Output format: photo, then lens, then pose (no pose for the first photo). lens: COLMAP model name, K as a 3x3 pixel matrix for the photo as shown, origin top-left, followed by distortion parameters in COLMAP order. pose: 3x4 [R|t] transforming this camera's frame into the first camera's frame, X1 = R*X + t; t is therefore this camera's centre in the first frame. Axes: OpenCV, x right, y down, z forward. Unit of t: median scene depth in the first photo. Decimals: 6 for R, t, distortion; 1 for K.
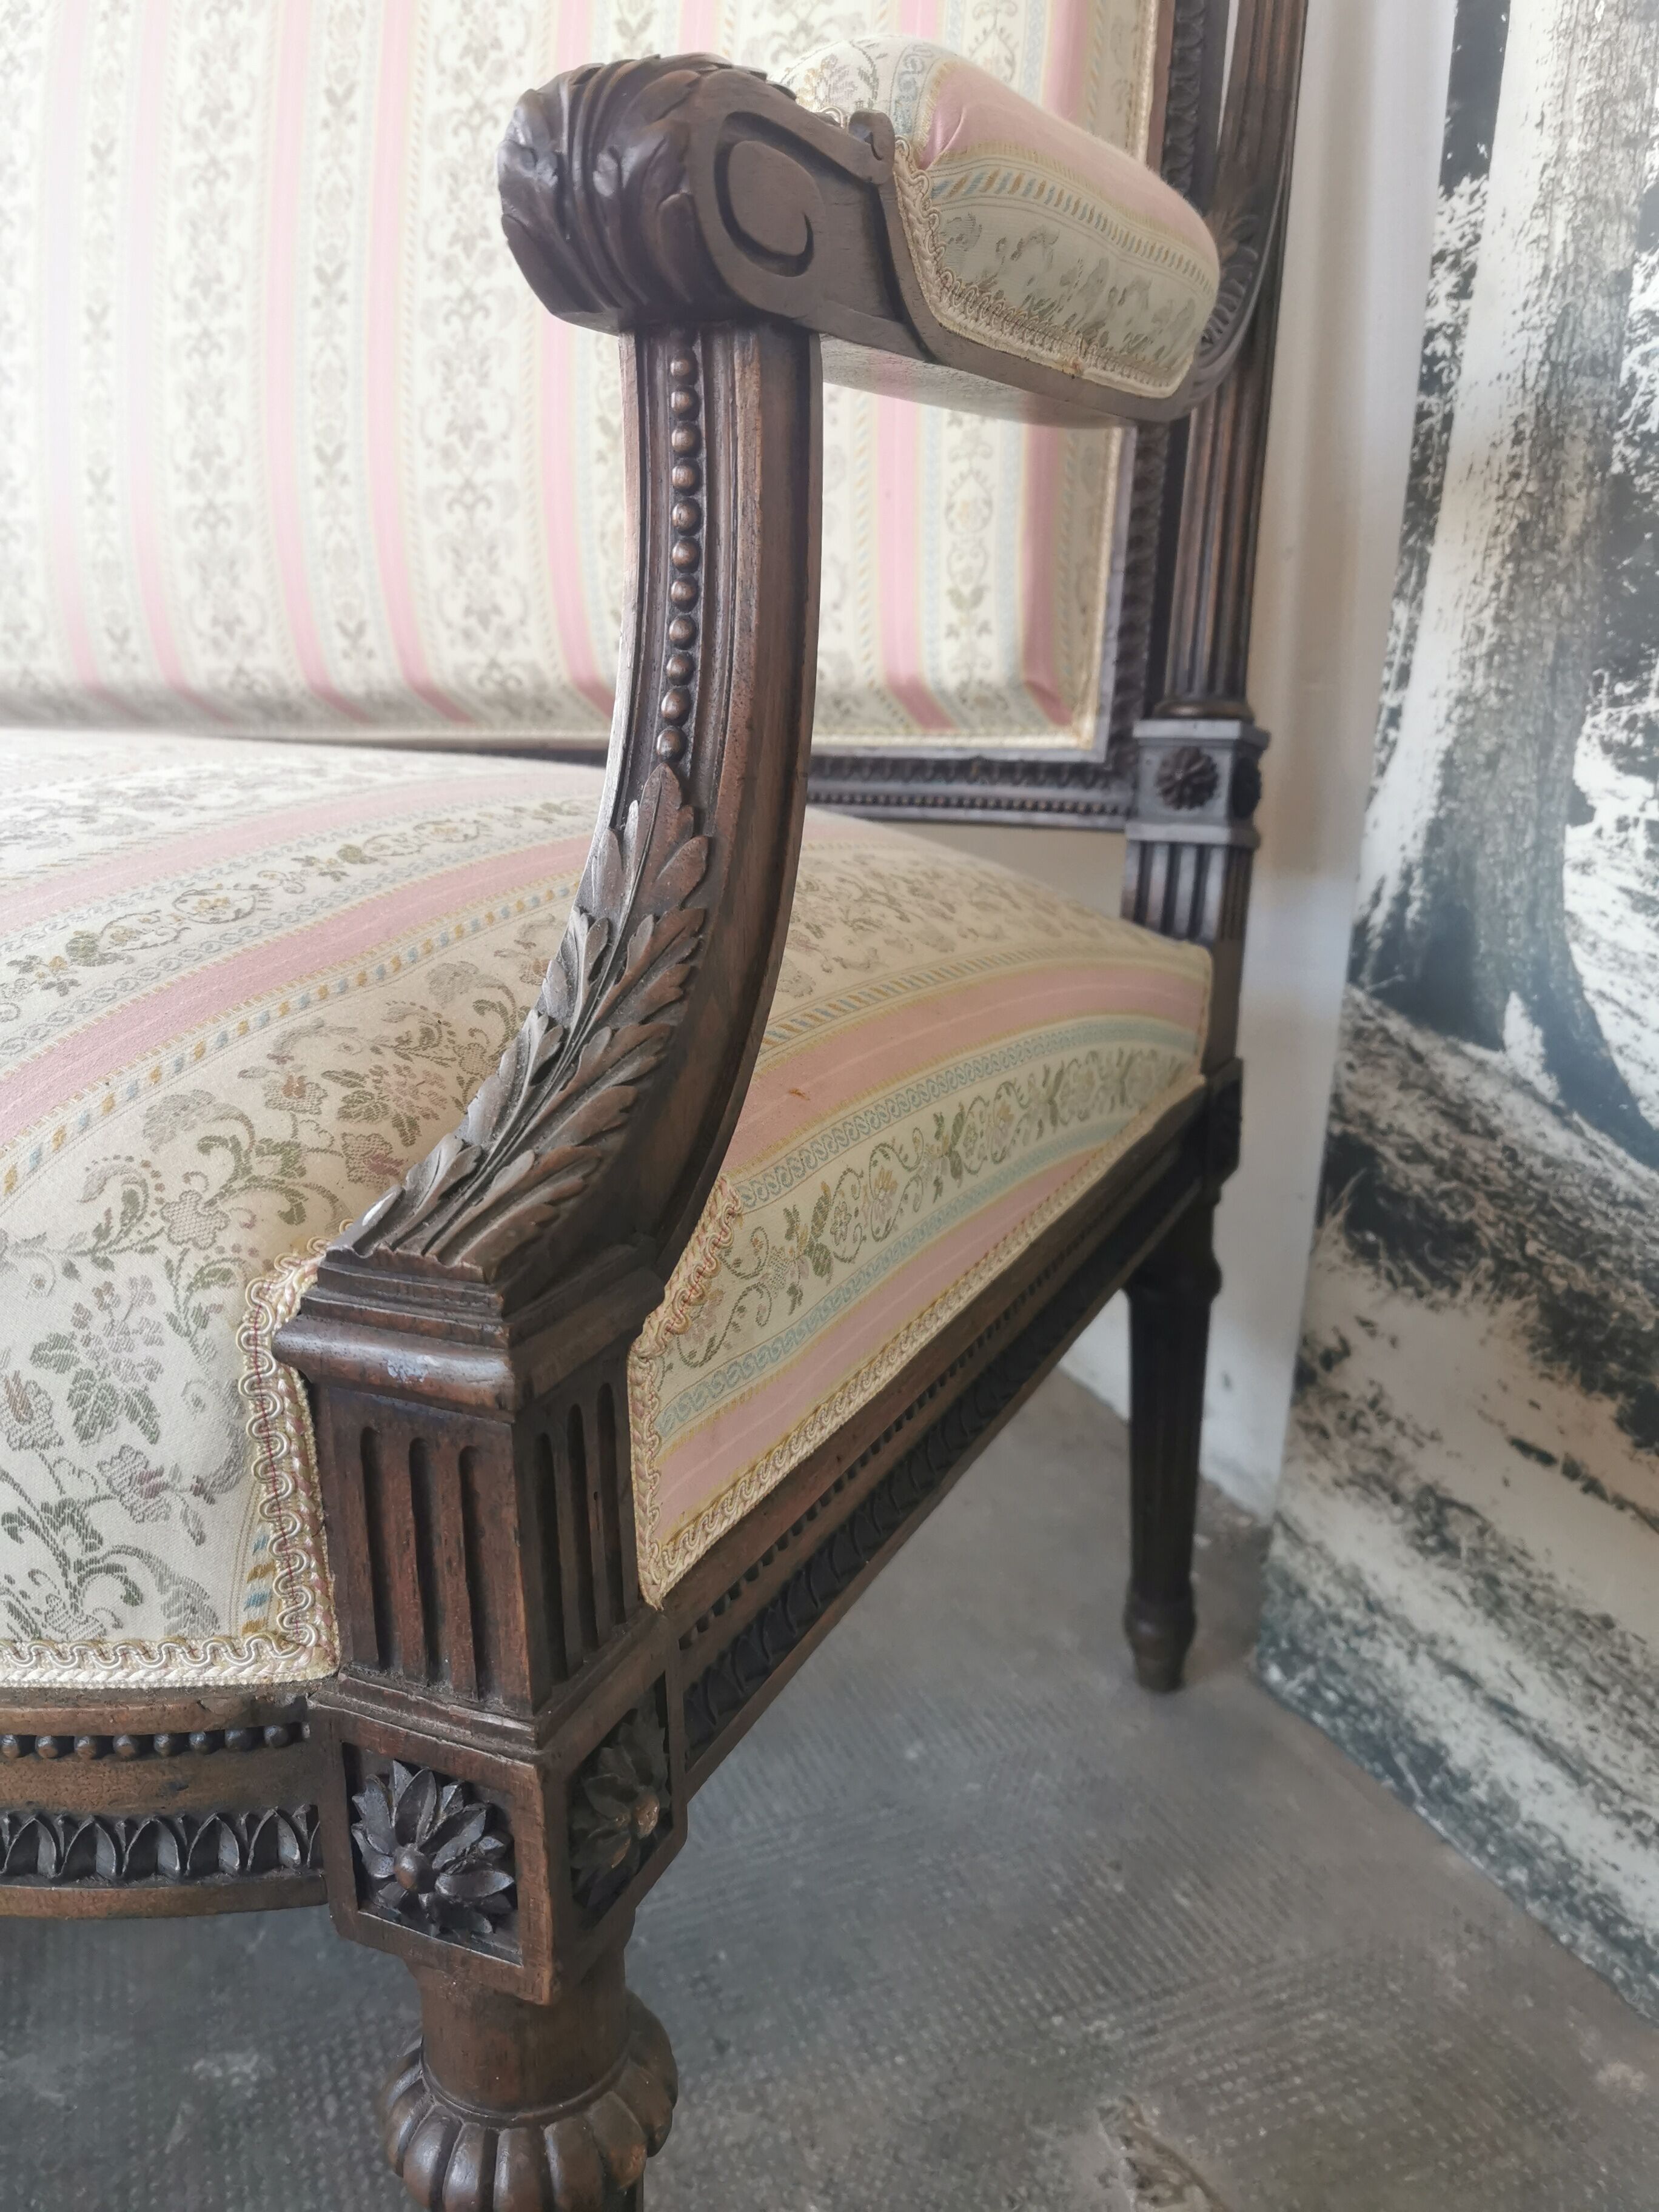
lens RADIAL K [[1777.8, 0, 822.4], [0, 1777.8, 1081.0], [0, 0, 1]] dist [0.042916, -0.069664]
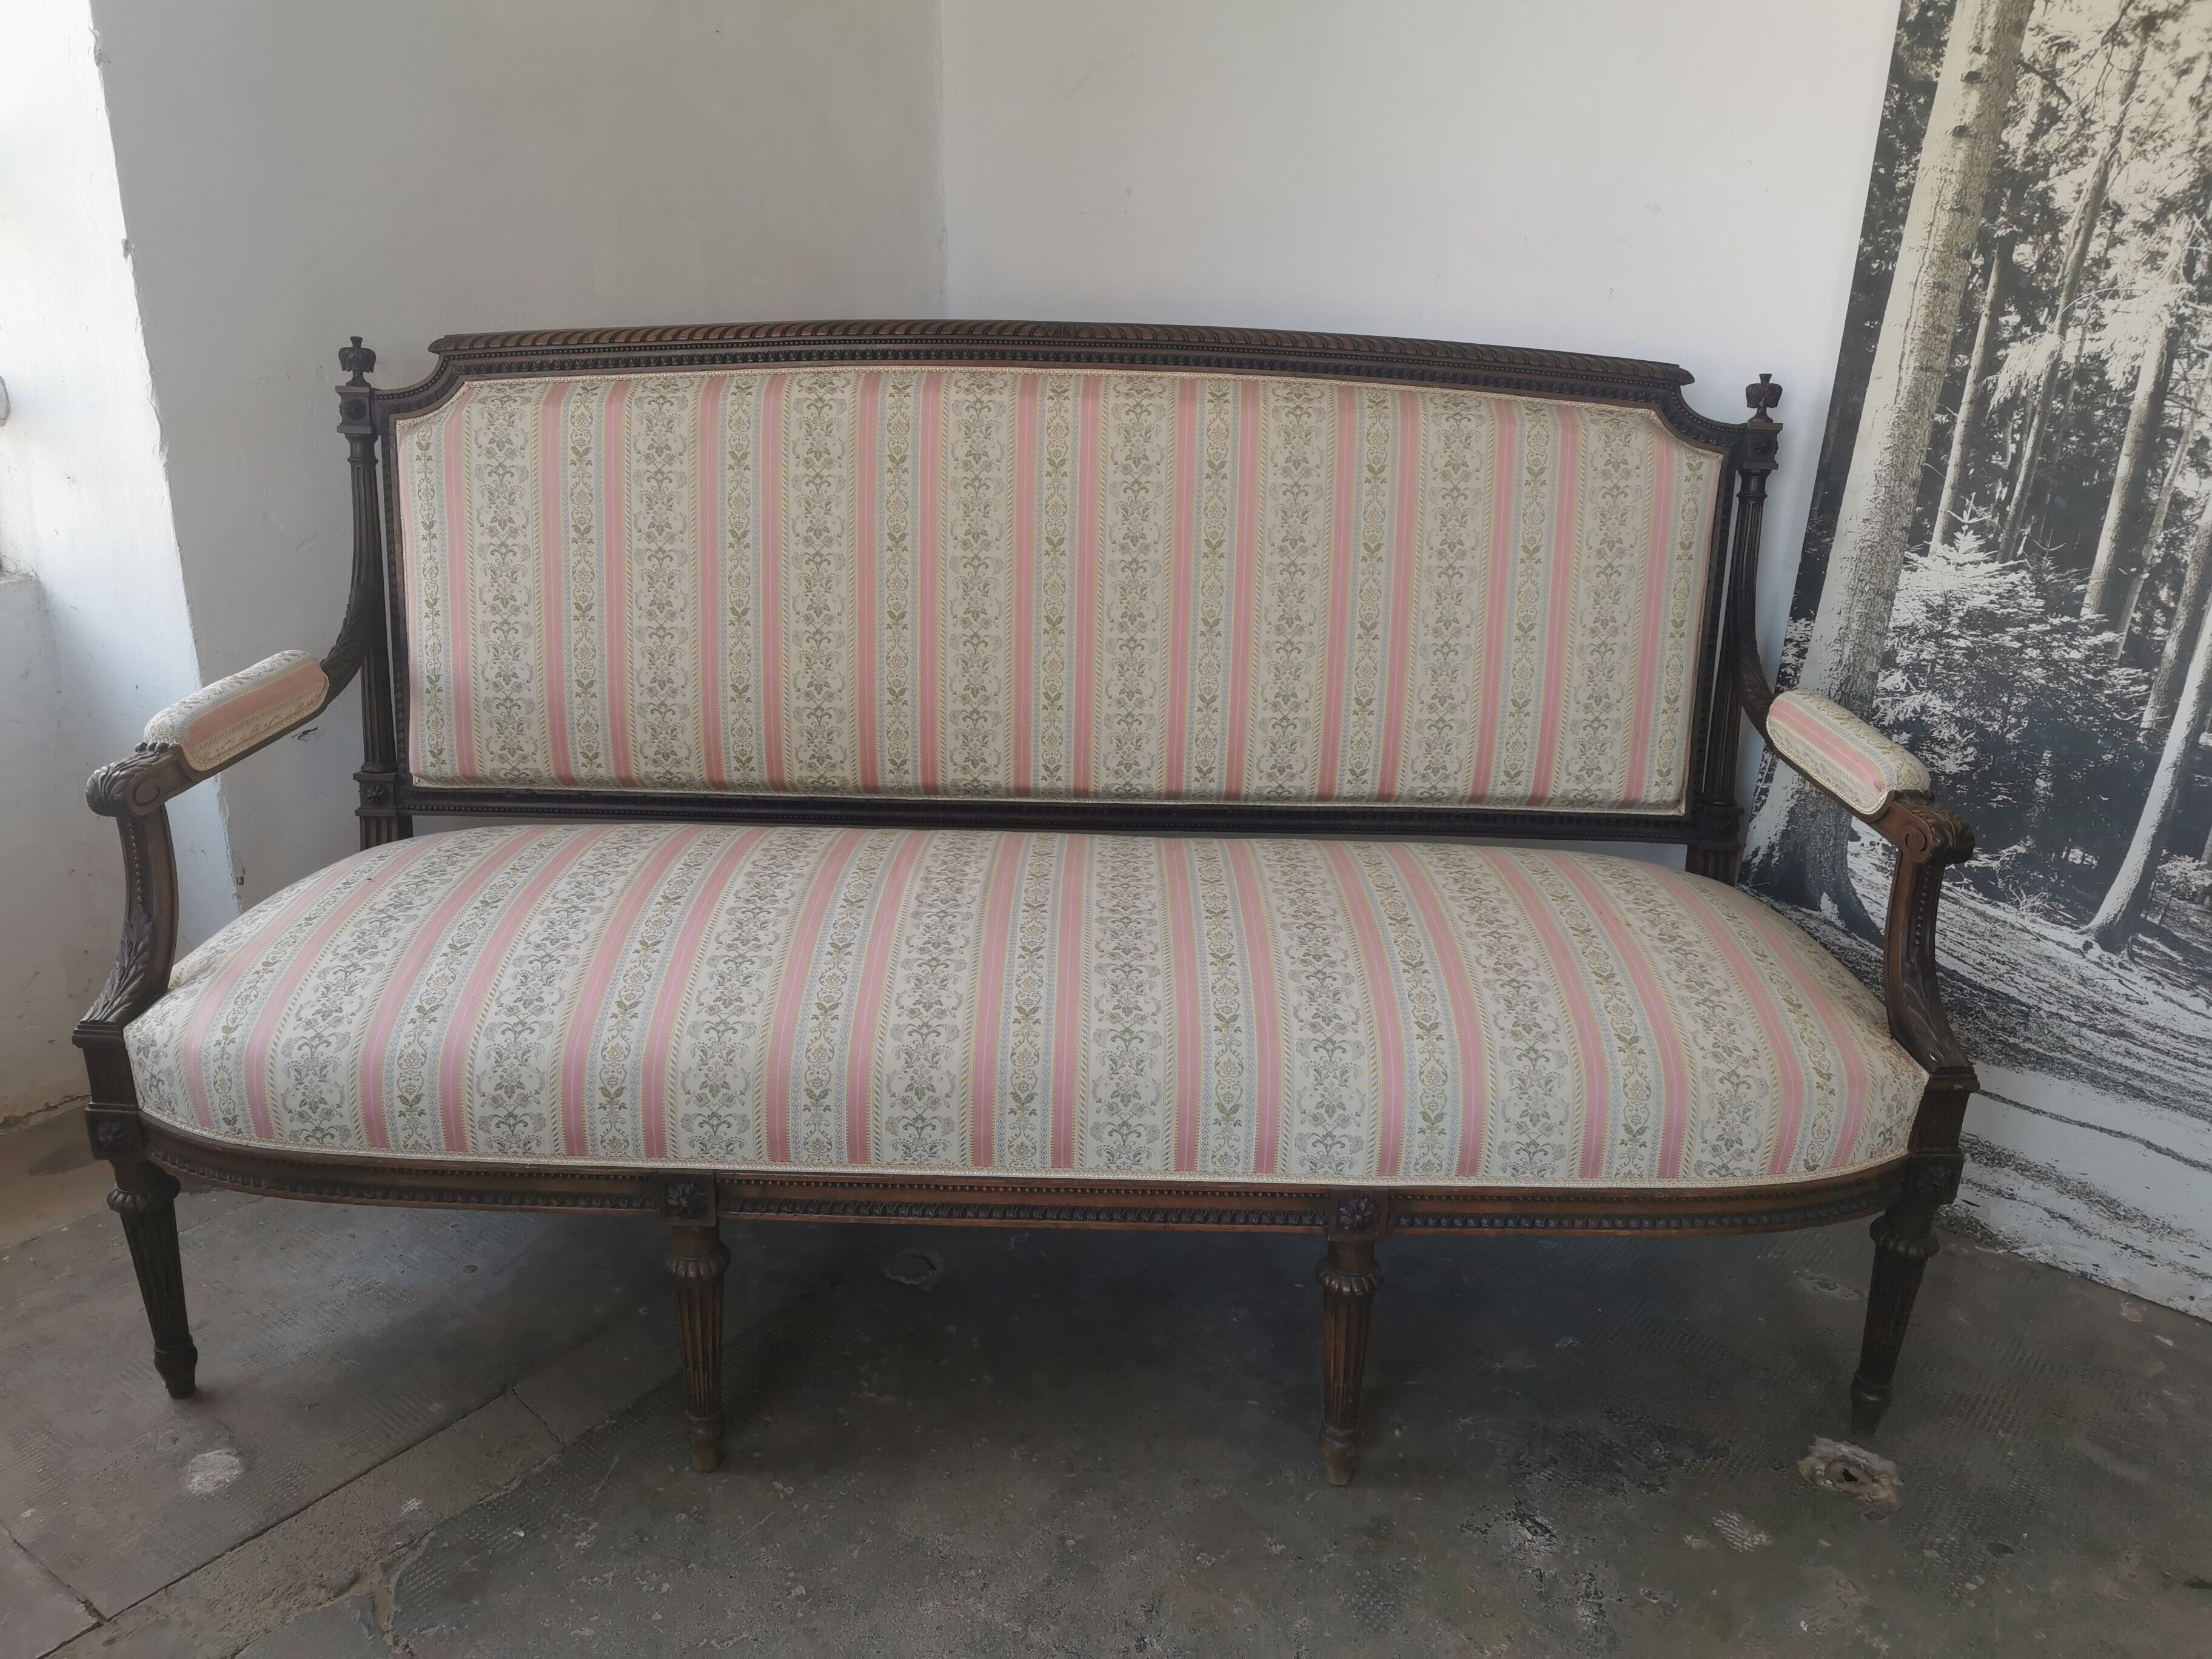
lens RADIAL K [[1777.8, 0, 1094.6], [0, 1777.8, 814.5], [0, 0, 1]] dist [0.042916, -0.069664]
pose [[0.861608, -0.136054, 0.488999, -2.051885], [0.087790, 0.988831, 0.120438, -0.630091], [-0.499924, -0.060841, 0.863930, -0.928236]]
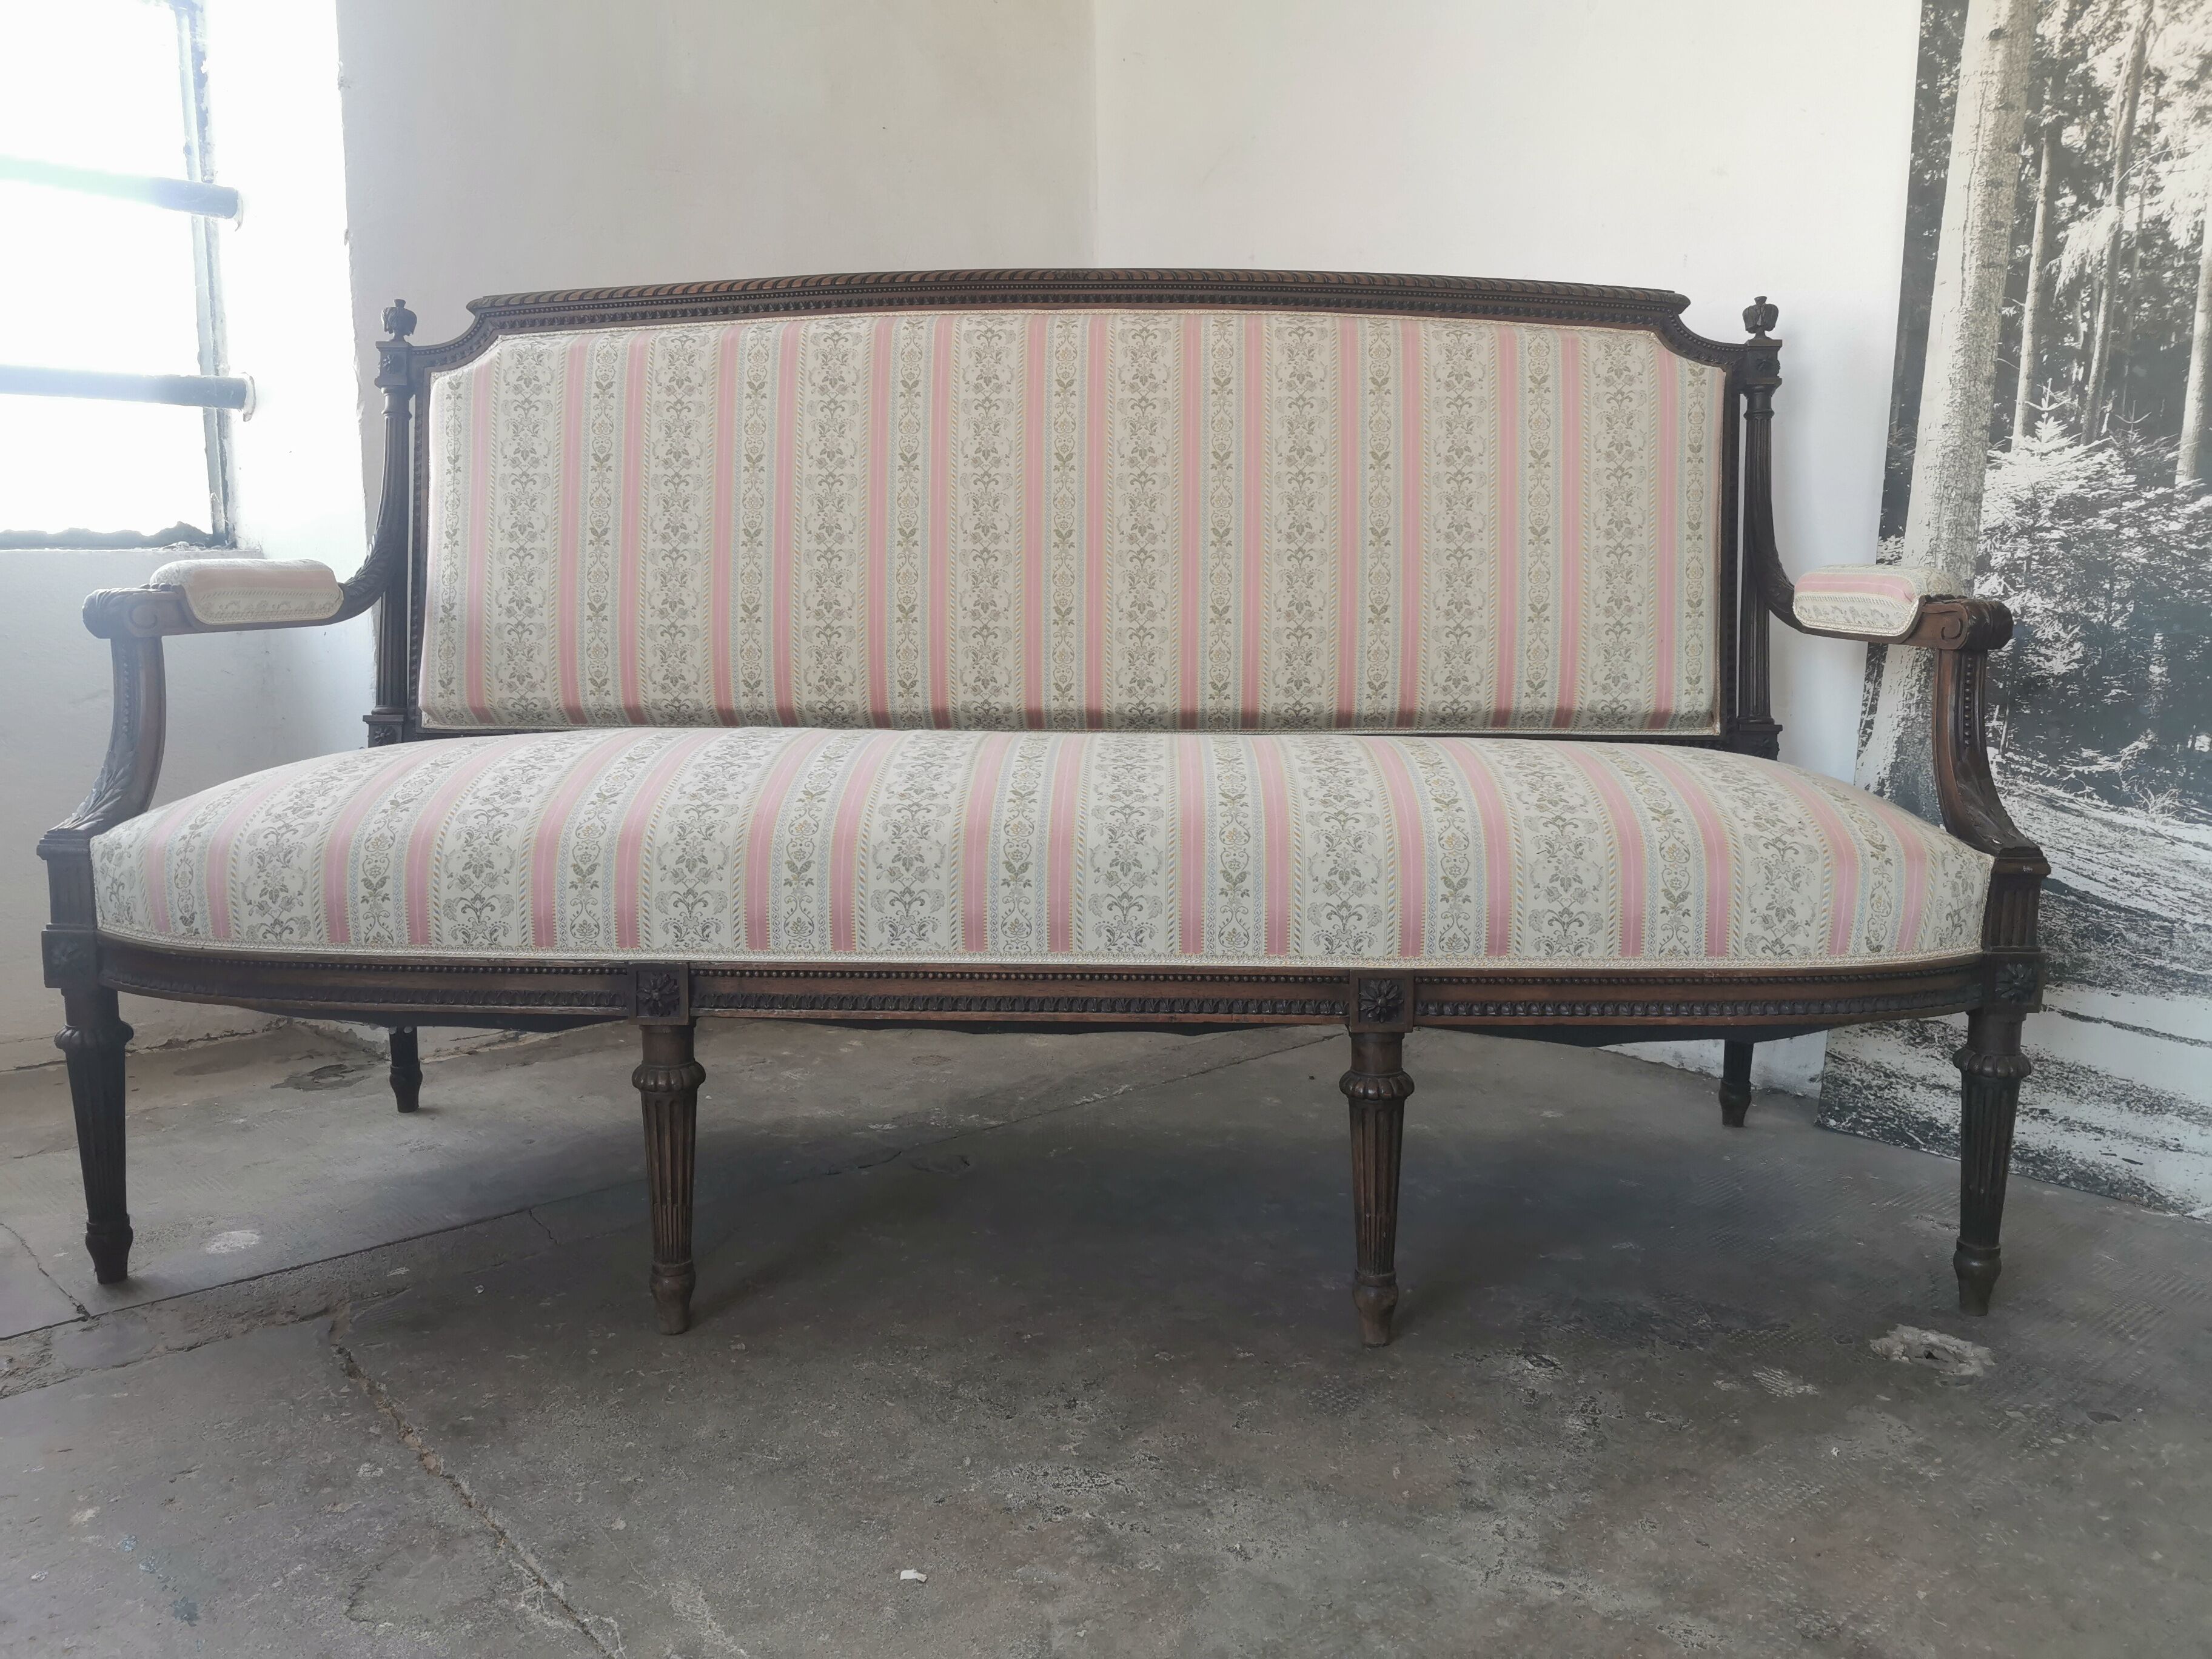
lens RADIAL K [[1777.8, 0, 1089.3], [0, 1777.8, 791.5], [0, 0, 1]] dist [0.042916, -0.069664]
pose [[0.939109, -0.024700, 0.342730, -1.756335], [0.068388, 0.990895, -0.115977, 0.126826], [-0.336745, 0.132353, 0.932247, -1.111942]]
